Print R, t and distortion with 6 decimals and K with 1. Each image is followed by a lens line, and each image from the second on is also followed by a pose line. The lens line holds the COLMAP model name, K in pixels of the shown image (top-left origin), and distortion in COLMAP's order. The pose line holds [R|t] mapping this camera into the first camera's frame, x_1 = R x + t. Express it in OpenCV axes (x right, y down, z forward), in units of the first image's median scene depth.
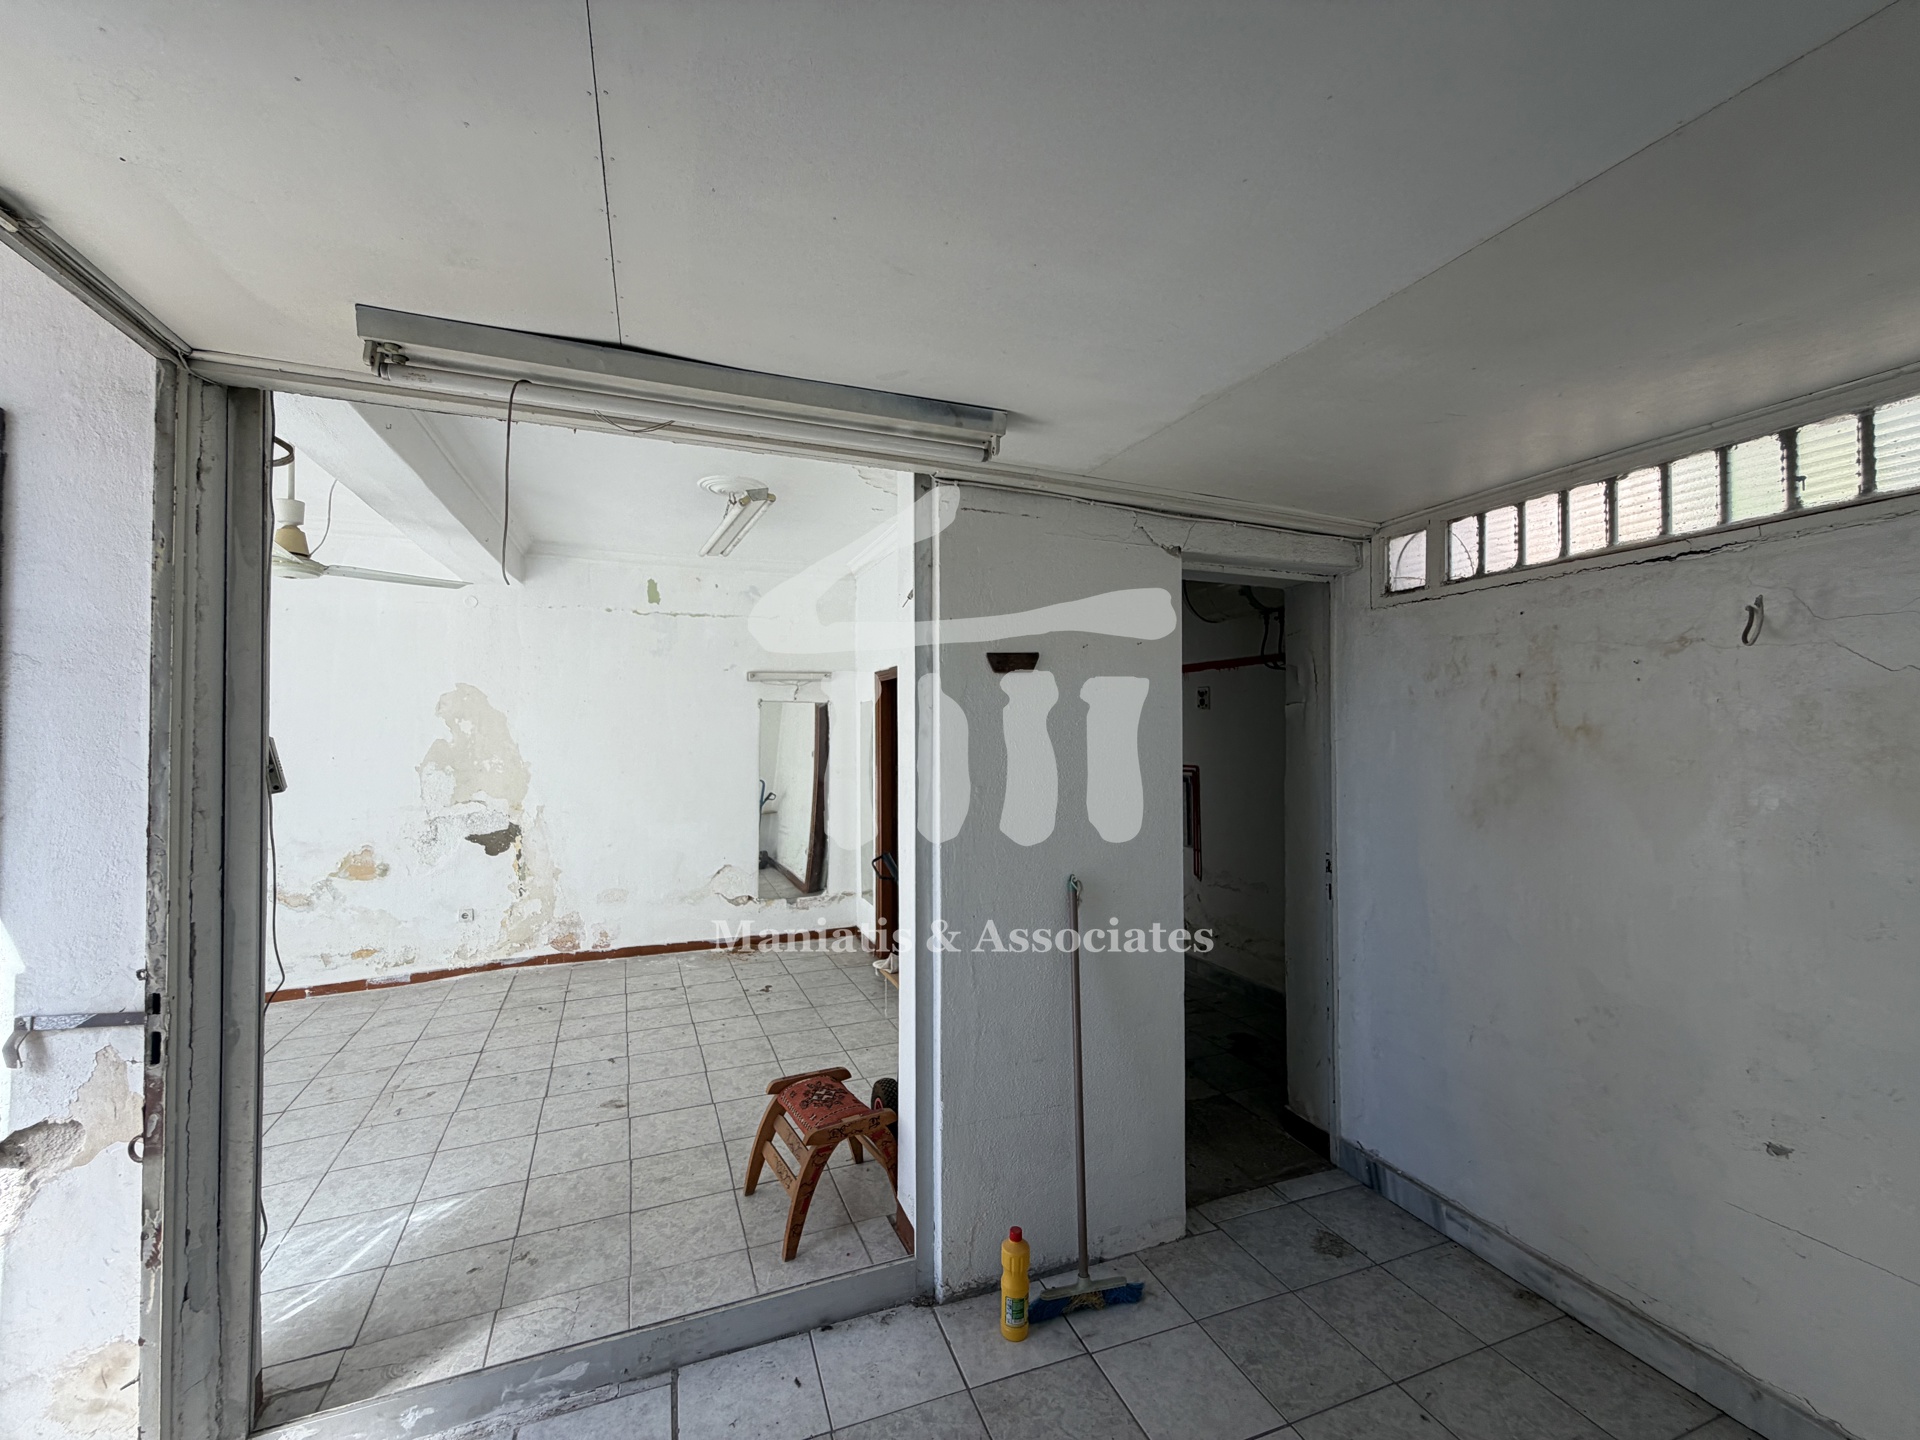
lens RADIAL K [[771.8, 0, 960.0], [0, 771.8, 720.0], [0, 0, 1]] dist [0.000816, 0.000050]
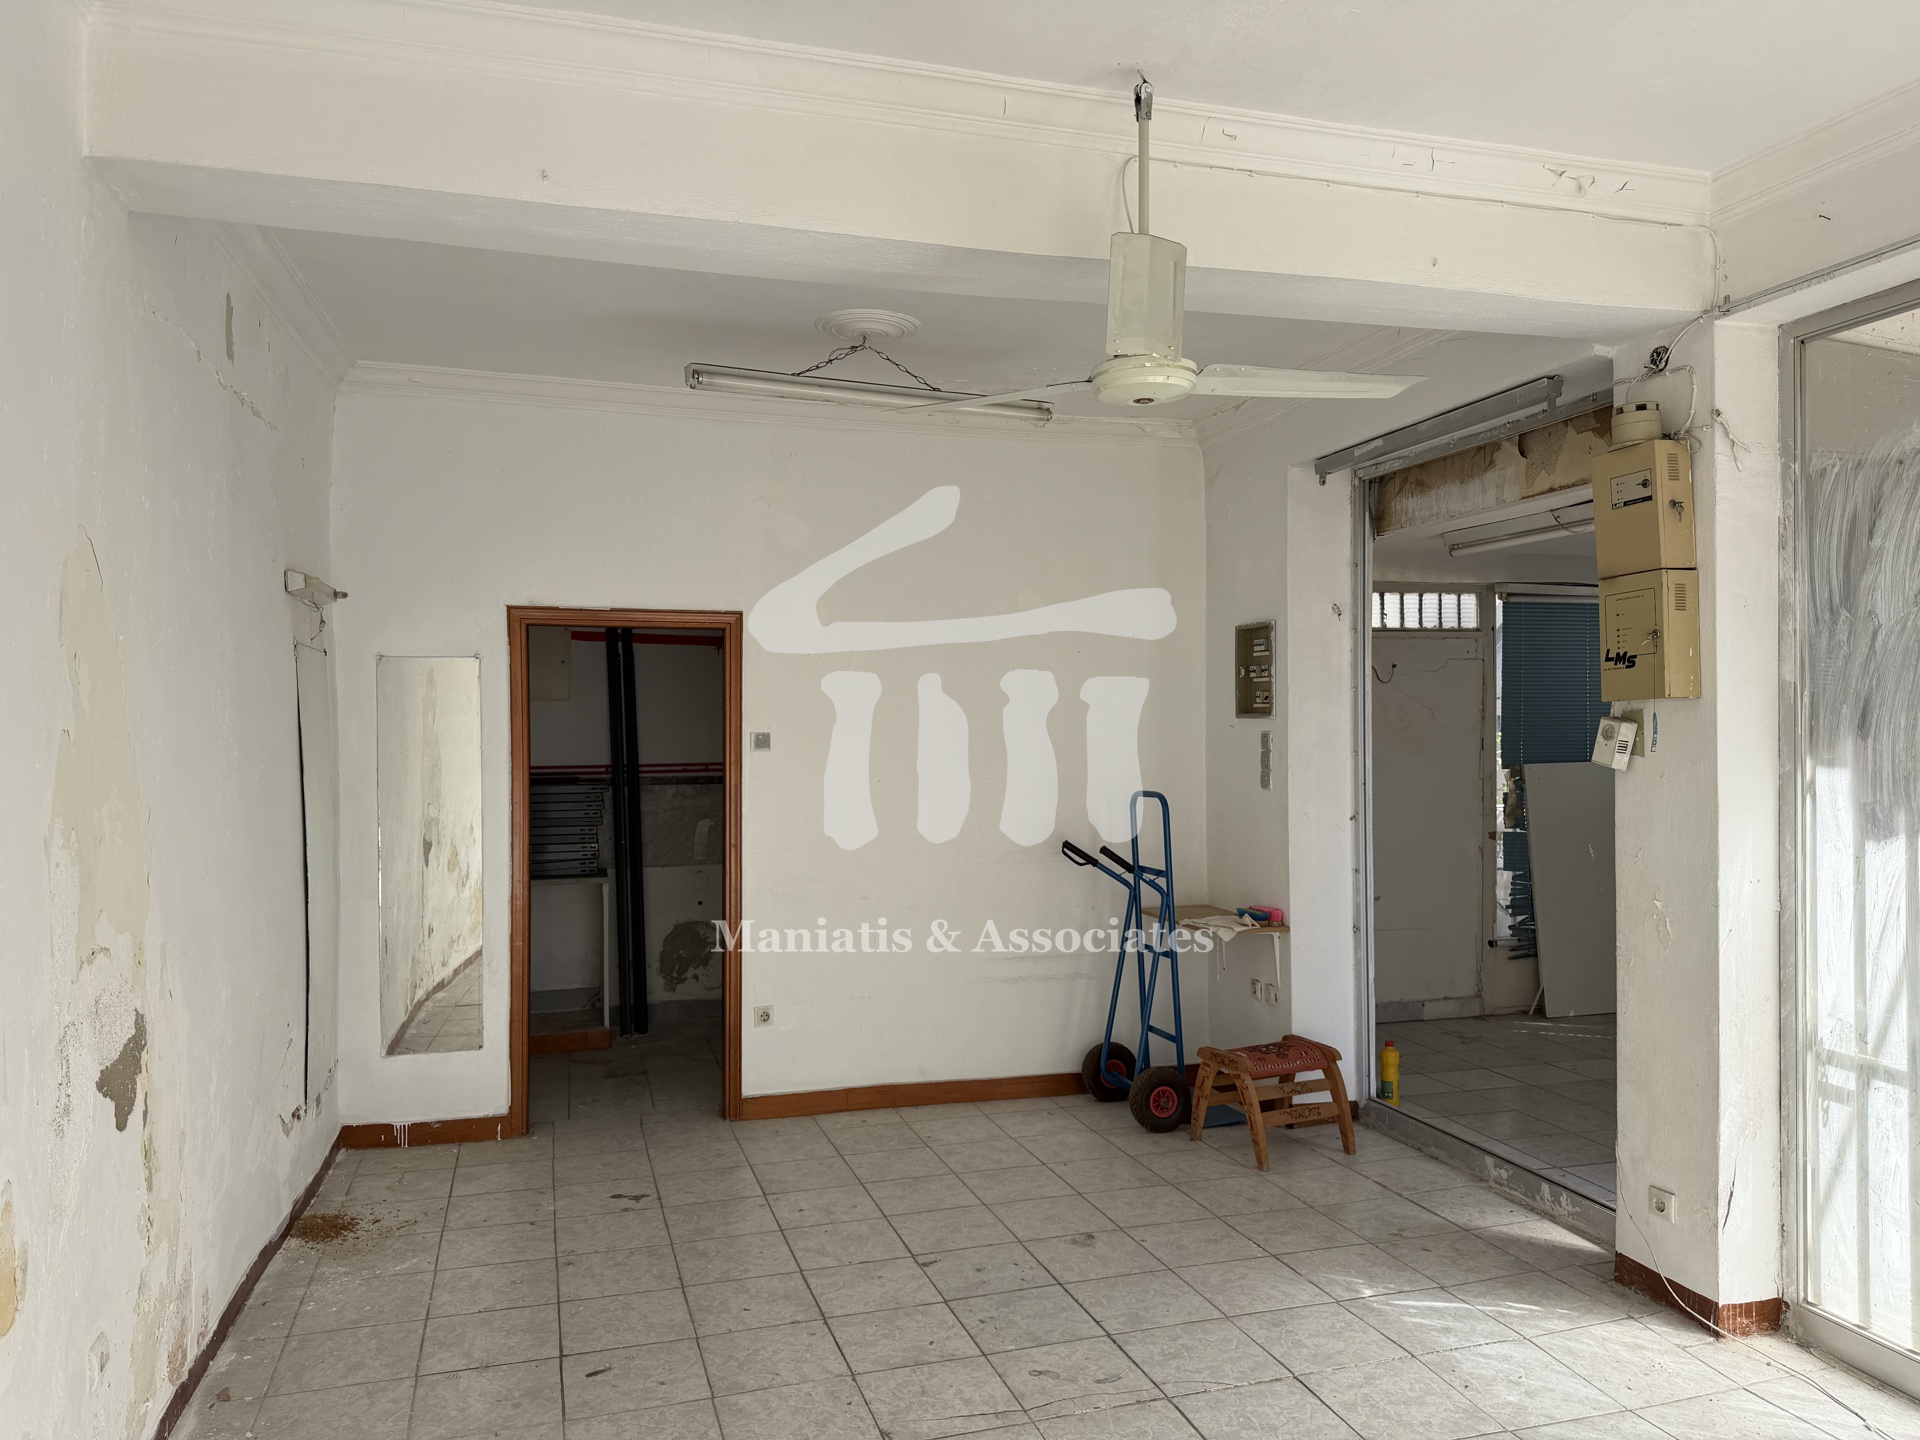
lens RADIAL K [[1355.0, 0, 952.4], [0, 1355.0, 721.4], [0, 0, 1]] dist [0.063616, -0.086494]
pose [[0.107201, 0.002163, 0.994235, -1.584802], [-0.014745, 0.999891, -0.000585, 0.019883], [-0.994128, -0.014597, 0.107221, 0.917464]]
